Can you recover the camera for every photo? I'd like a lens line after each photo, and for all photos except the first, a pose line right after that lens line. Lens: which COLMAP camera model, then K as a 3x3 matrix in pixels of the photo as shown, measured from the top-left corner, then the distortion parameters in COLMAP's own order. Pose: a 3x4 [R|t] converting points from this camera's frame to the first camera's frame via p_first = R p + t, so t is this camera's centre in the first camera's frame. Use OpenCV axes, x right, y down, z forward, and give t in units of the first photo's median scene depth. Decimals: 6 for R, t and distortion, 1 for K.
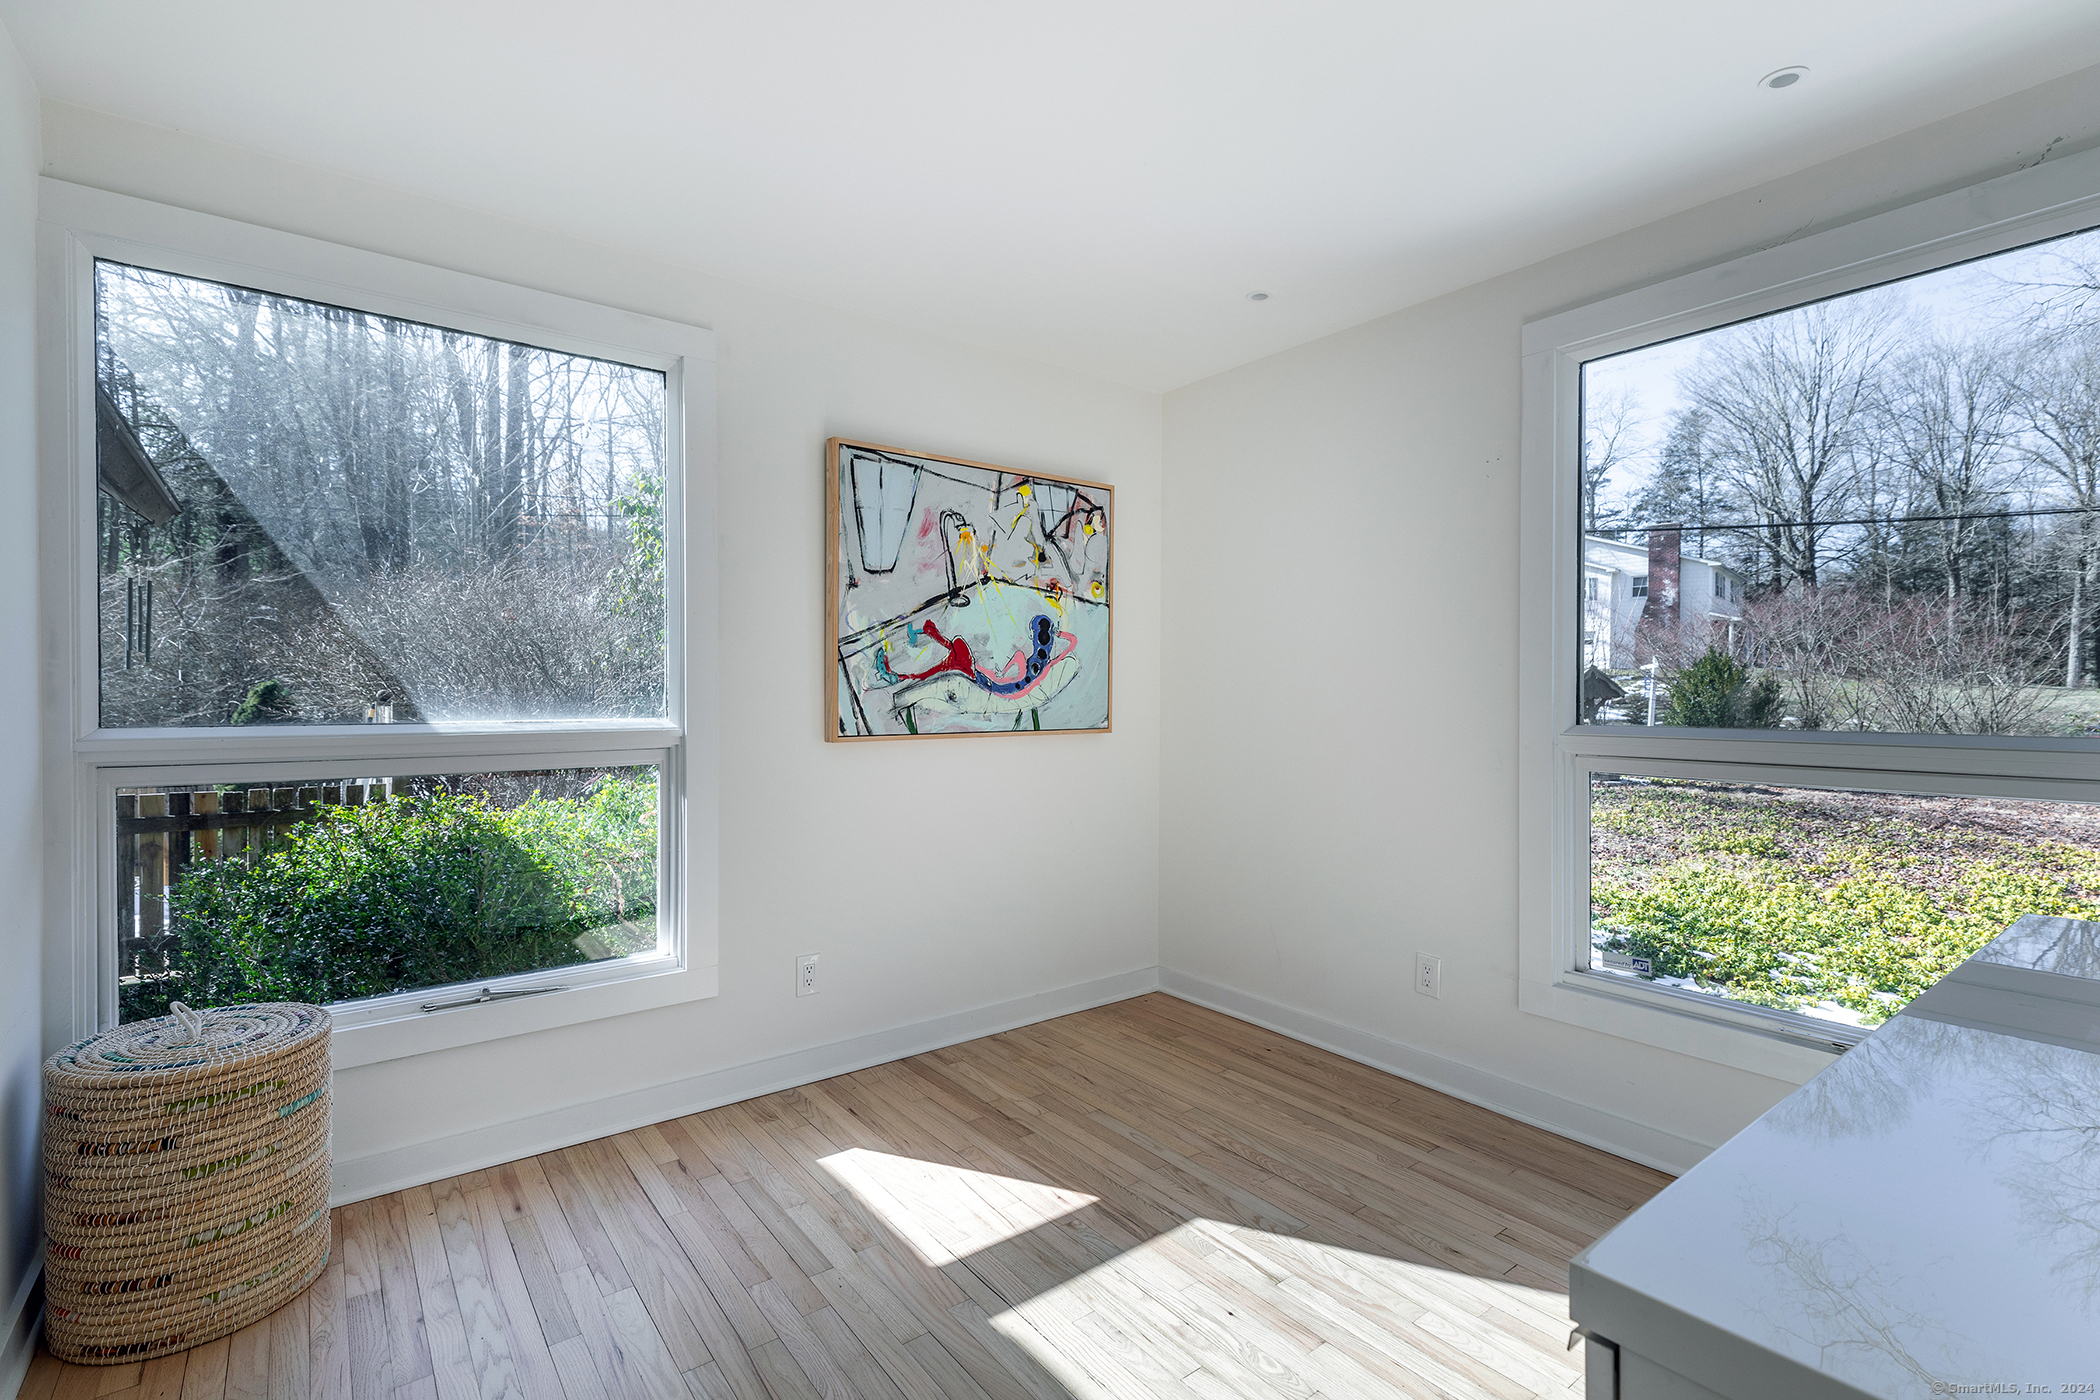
lens RADIAL K [[959.2, 0, 1045.2], [0, 959.2, 694.9], [0, 0, 1]] dist [0.001888, -0.000273]
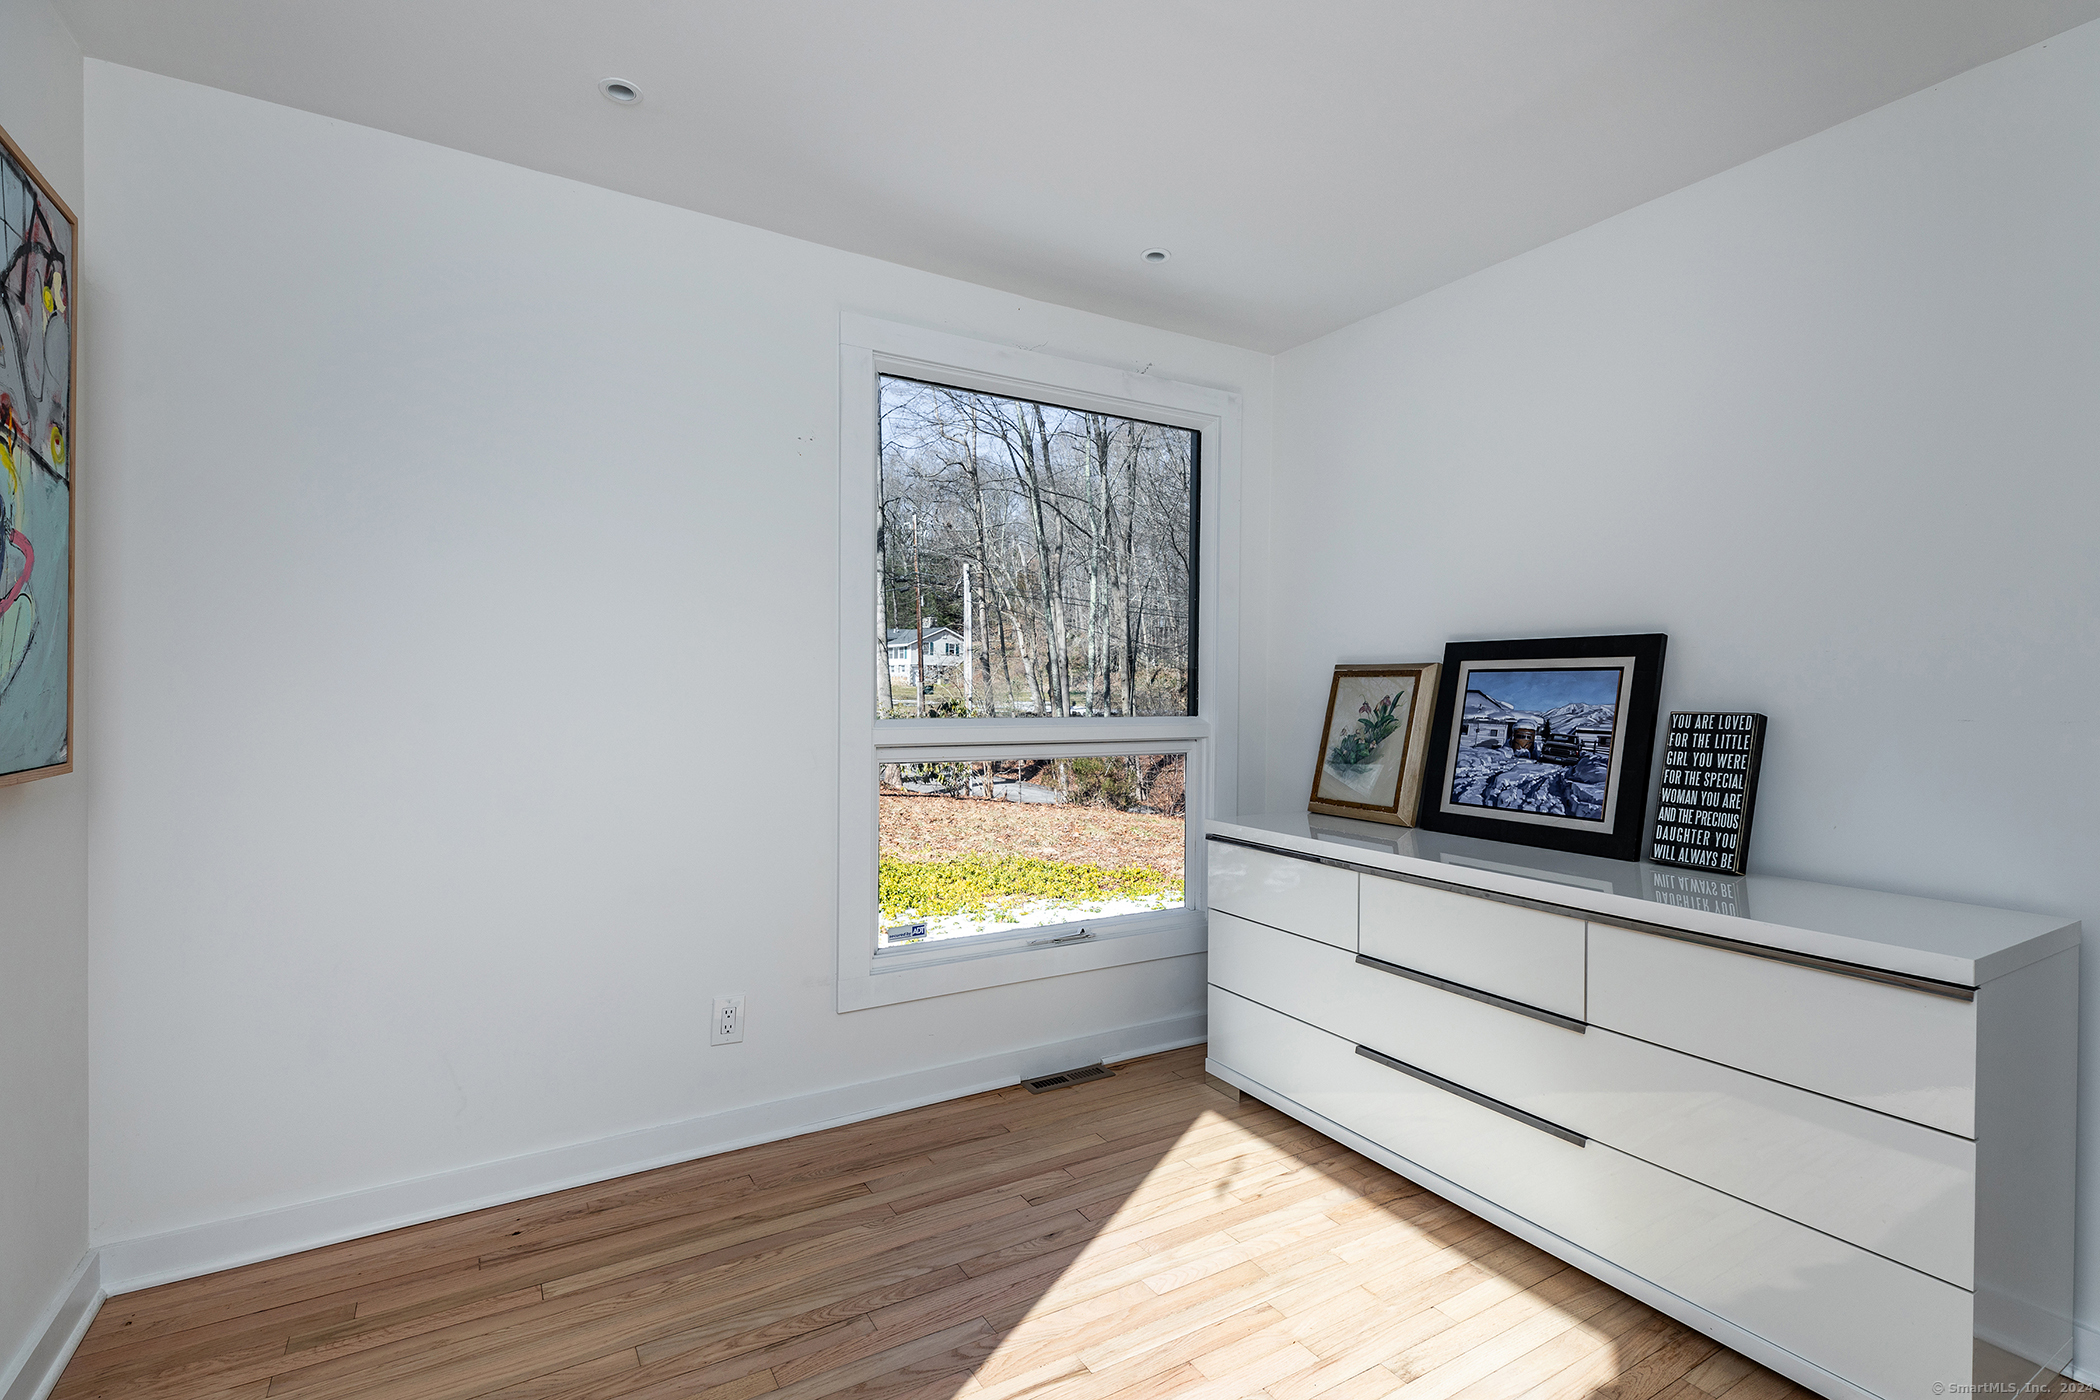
lens RADIAL K [[959.2, 0, 1043.6], [0, 959.2, 703.0], [0, 0, 1]] dist [0.001888, -0.000273]
pose [[0.114401, -0.014143, 0.993334, -0.390134], [0.000041, 0.999899, 0.014232, 0.001036], [-0.993435, -0.001587, 0.114390, 0.604544]]
